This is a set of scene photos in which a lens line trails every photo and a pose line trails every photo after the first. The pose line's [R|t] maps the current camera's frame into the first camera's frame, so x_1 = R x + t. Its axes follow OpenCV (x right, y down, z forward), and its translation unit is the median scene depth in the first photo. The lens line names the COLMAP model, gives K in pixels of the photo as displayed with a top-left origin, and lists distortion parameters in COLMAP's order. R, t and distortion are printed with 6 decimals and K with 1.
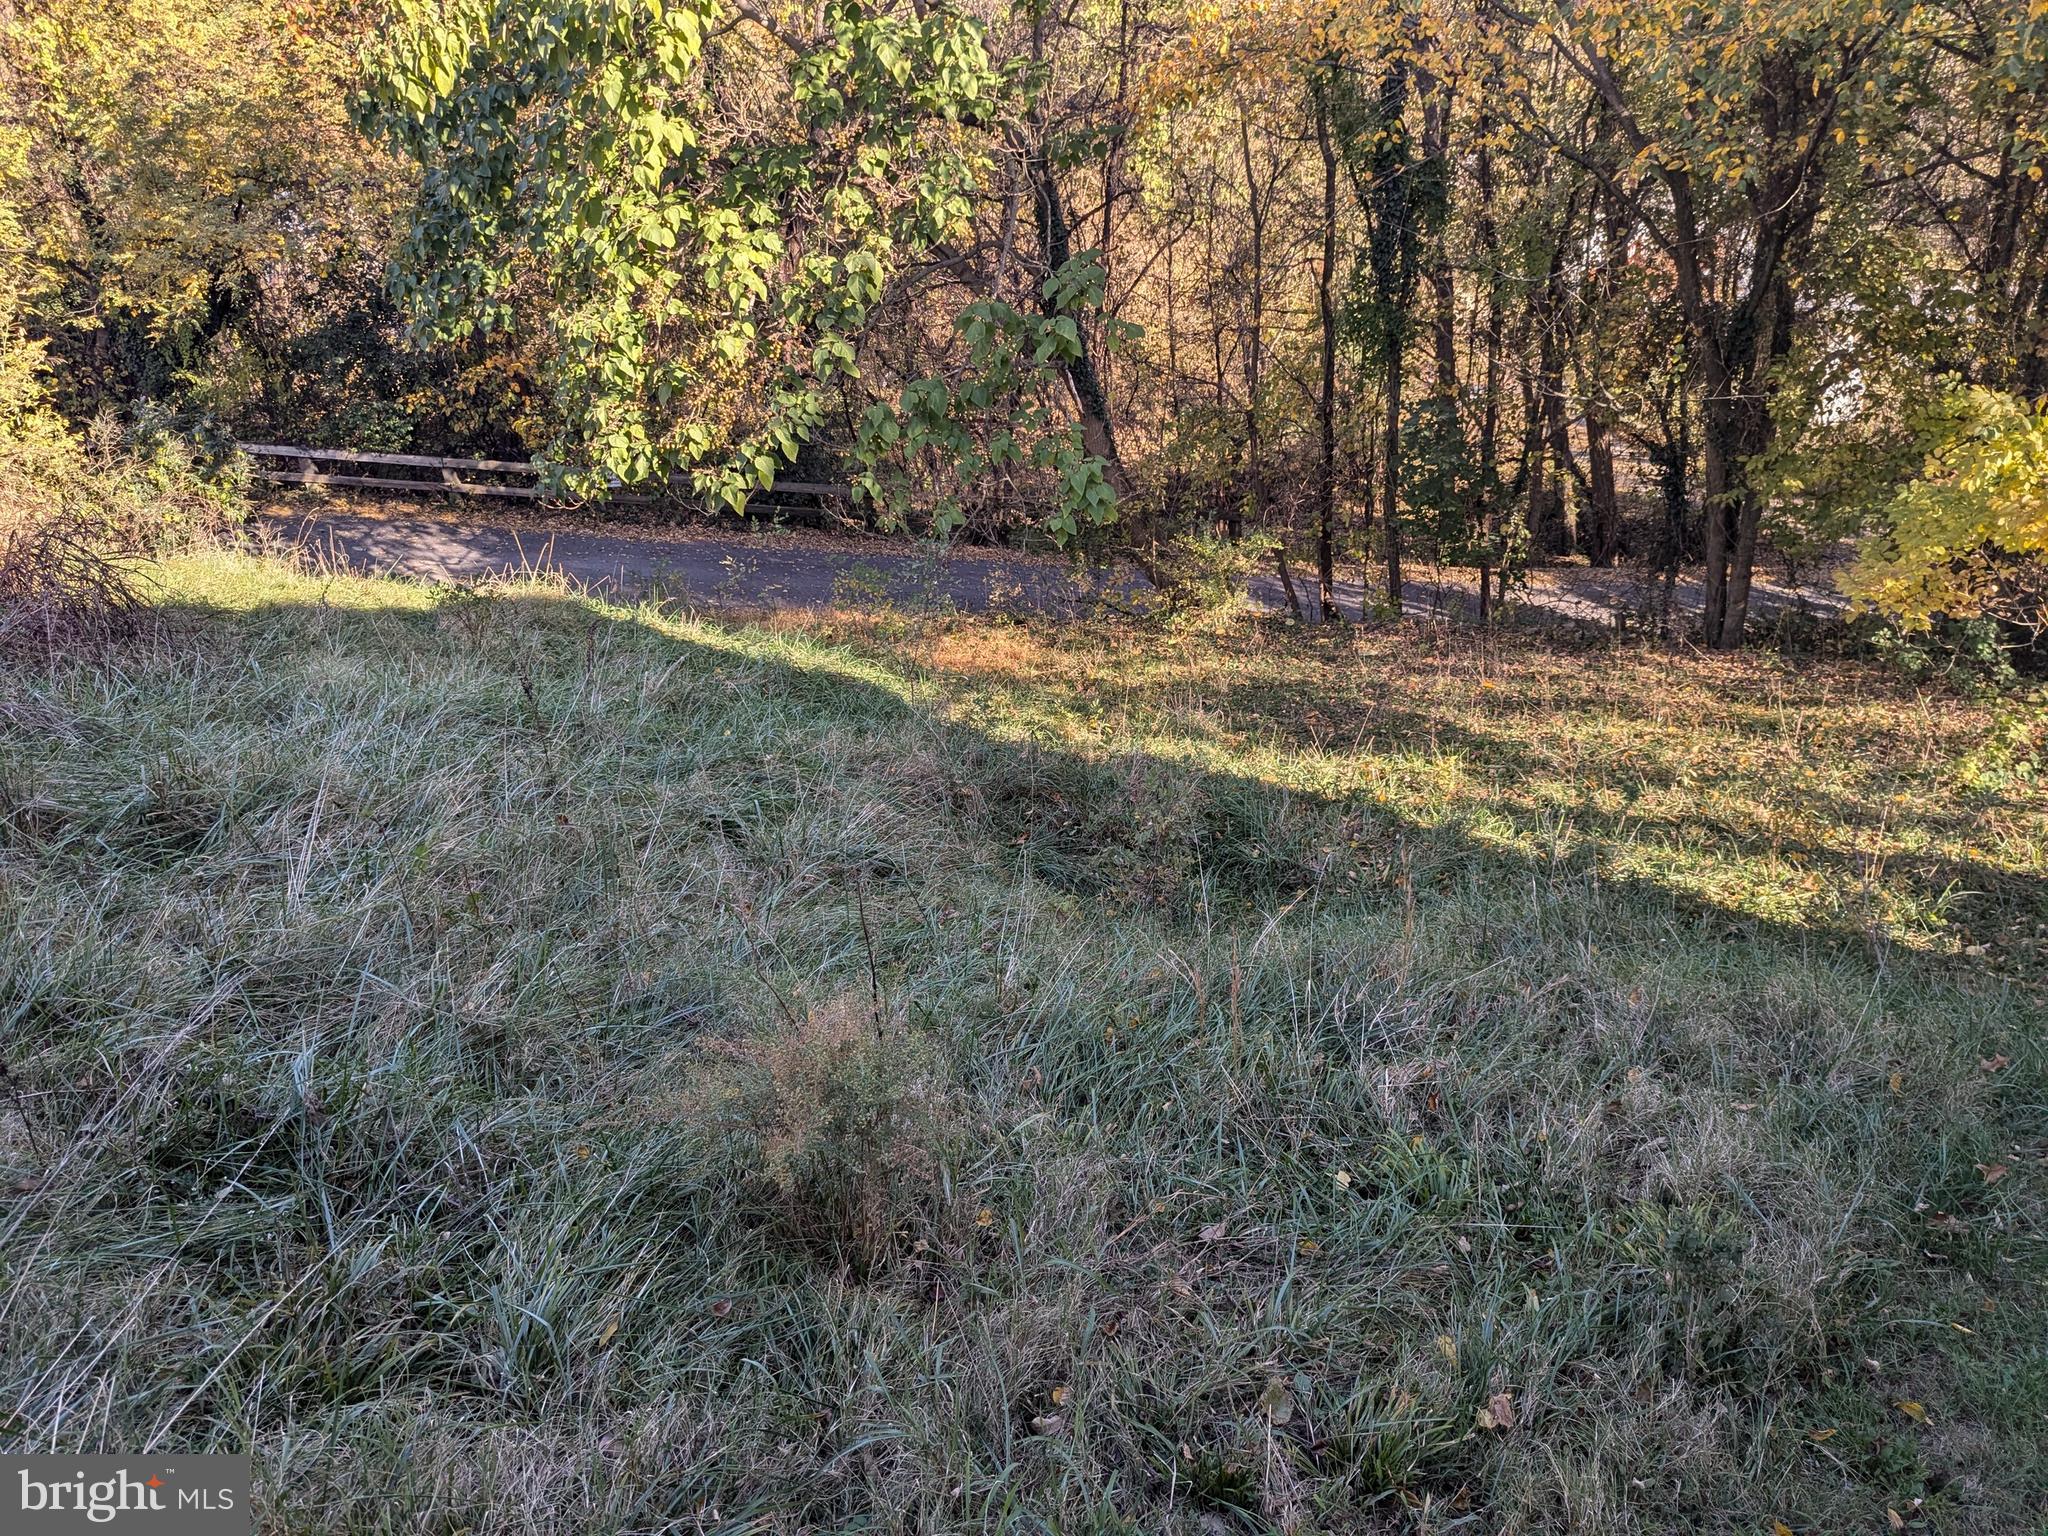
lens RADIAL K [[1422.9, 0, 1016.2], [0, 1422.9, 759.5], [0, 0, 1]] dist [0.066993, -0.062349]
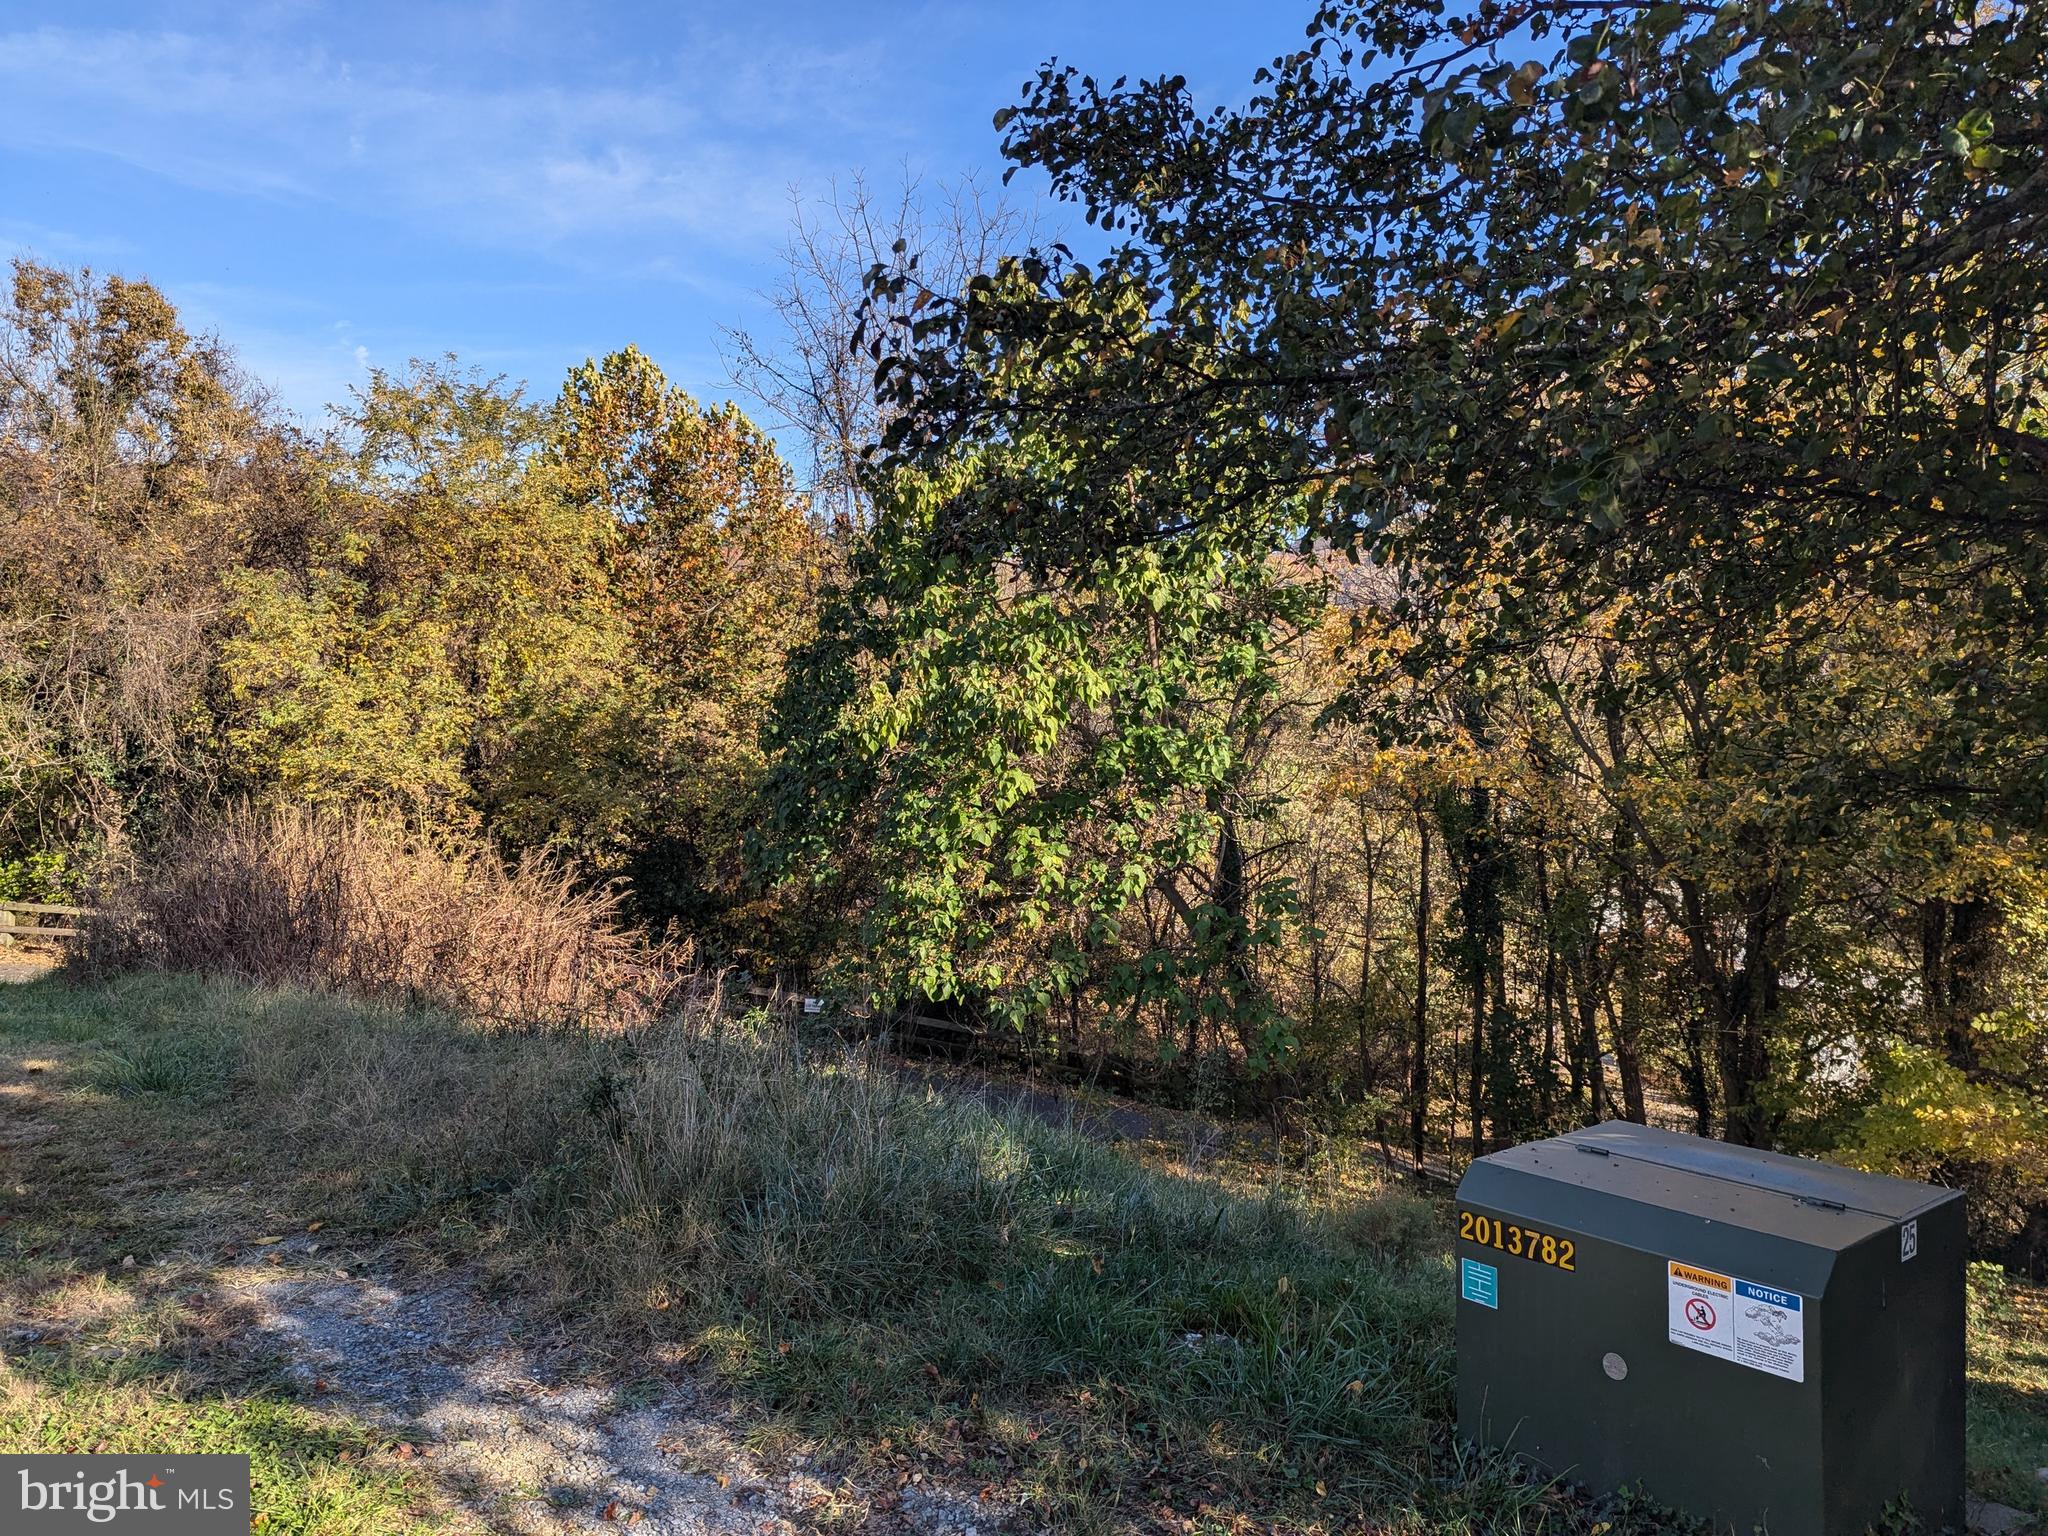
lens RADIAL K [[1438.2, 0, 1049.0], [0, 1438.2, 748.4], [0, 0, 1]] dist [0.079460, -0.089263]
pose [[0.993962, 0.108715, -0.014819, -0.173794], [-0.105498, 0.909844, -0.401314, 0.135546], [-0.030146, 0.400455, 0.915820, -0.386793]]
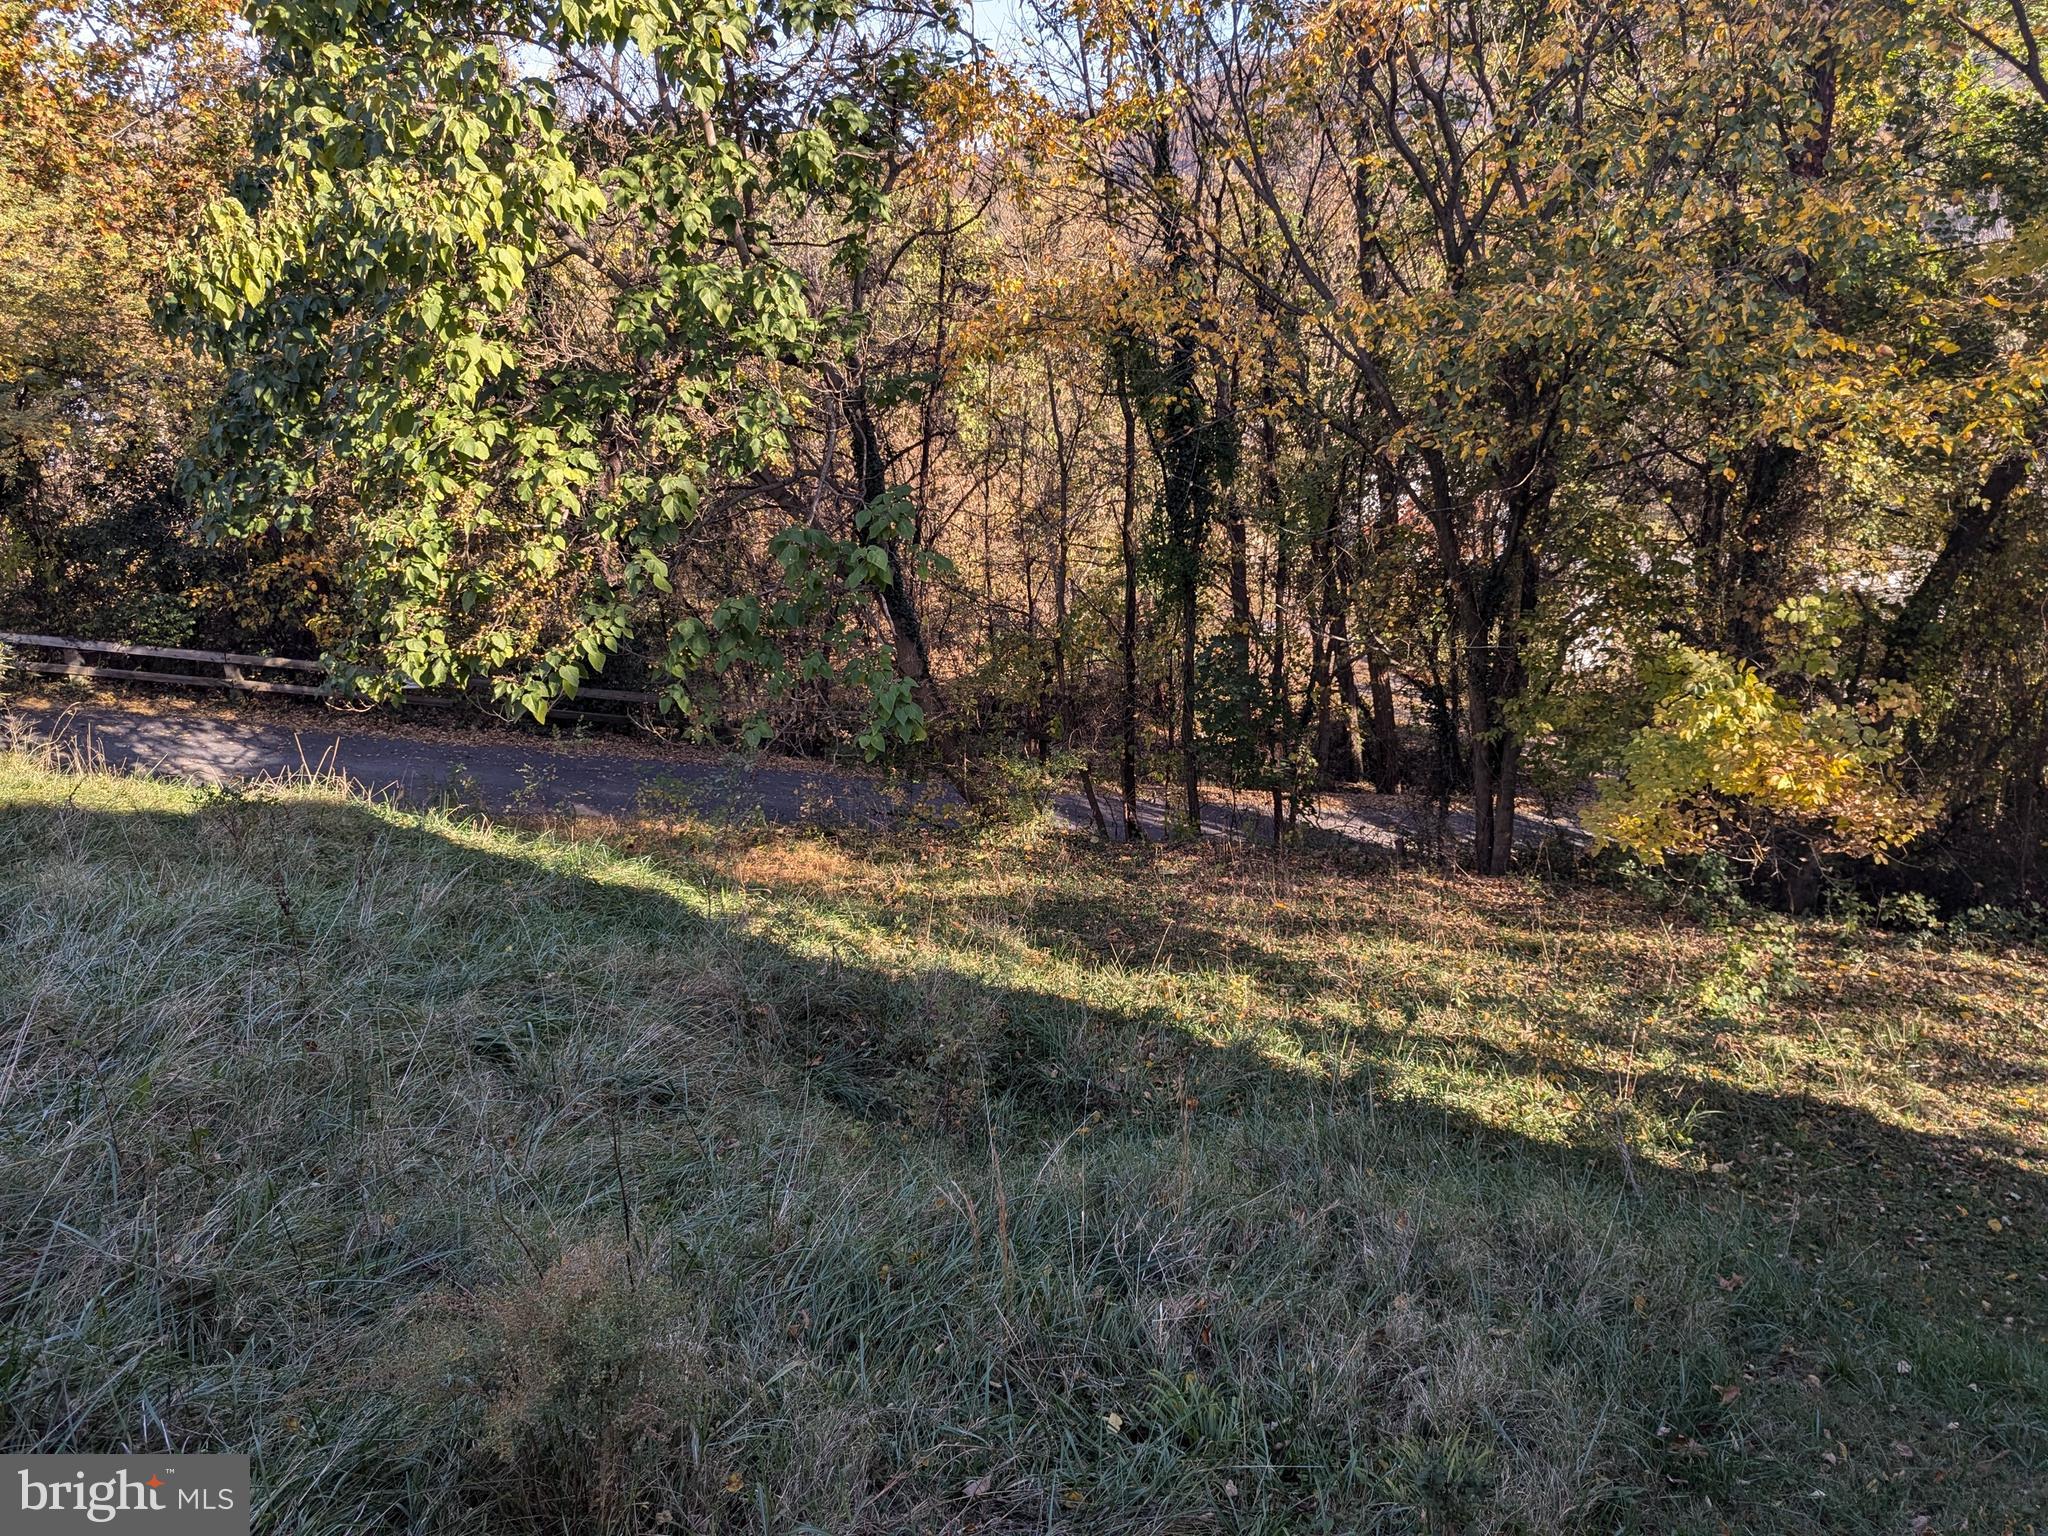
lens RADIAL K [[1422.2, 0, 1024.0], [0, 1422.2, 768.0], [0, 0, 1]] dist [0.065361, -0.058637]
pose [[0.991091, 0.025873, 0.130652, 0.008579], [-0.007233, 0.989959, -0.141171, -0.003799], [-0.132992, 0.138969, 0.981326, -0.006852]]
